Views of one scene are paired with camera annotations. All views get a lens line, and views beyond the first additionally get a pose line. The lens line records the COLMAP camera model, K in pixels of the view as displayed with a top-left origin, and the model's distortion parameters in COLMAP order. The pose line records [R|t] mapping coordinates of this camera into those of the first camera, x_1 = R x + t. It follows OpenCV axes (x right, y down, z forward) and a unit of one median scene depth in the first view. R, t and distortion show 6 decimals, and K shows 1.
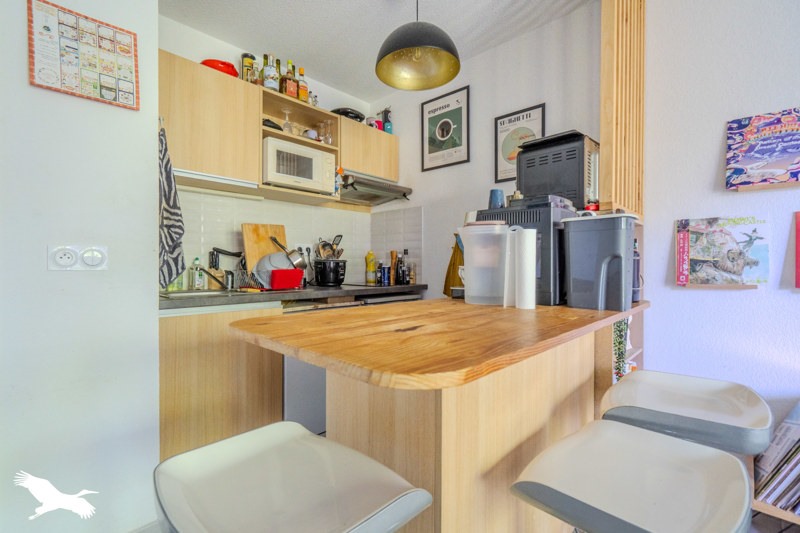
lens RADIAL K [[368.4, 0, 402.2], [0, 368.4, 266.0], [0, 0, 1]] dist [-0.006406, -0.000649]
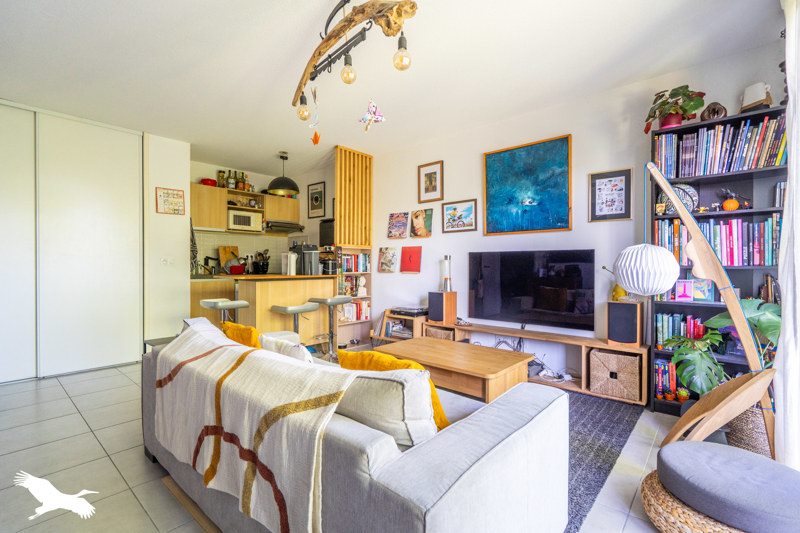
lens RADIAL K [[368.4, 0, 398.2], [0, 368.4, 266.2], [0, 0, 1]] dist [-0.006406, -0.000649]
pose [[0.999329, 0.001827, 0.036573, 0.604643], [-0.001876, 0.999997, 0.001311, 0.006163], [-0.036571, -0.001379, 0.999330, -1.342870]]
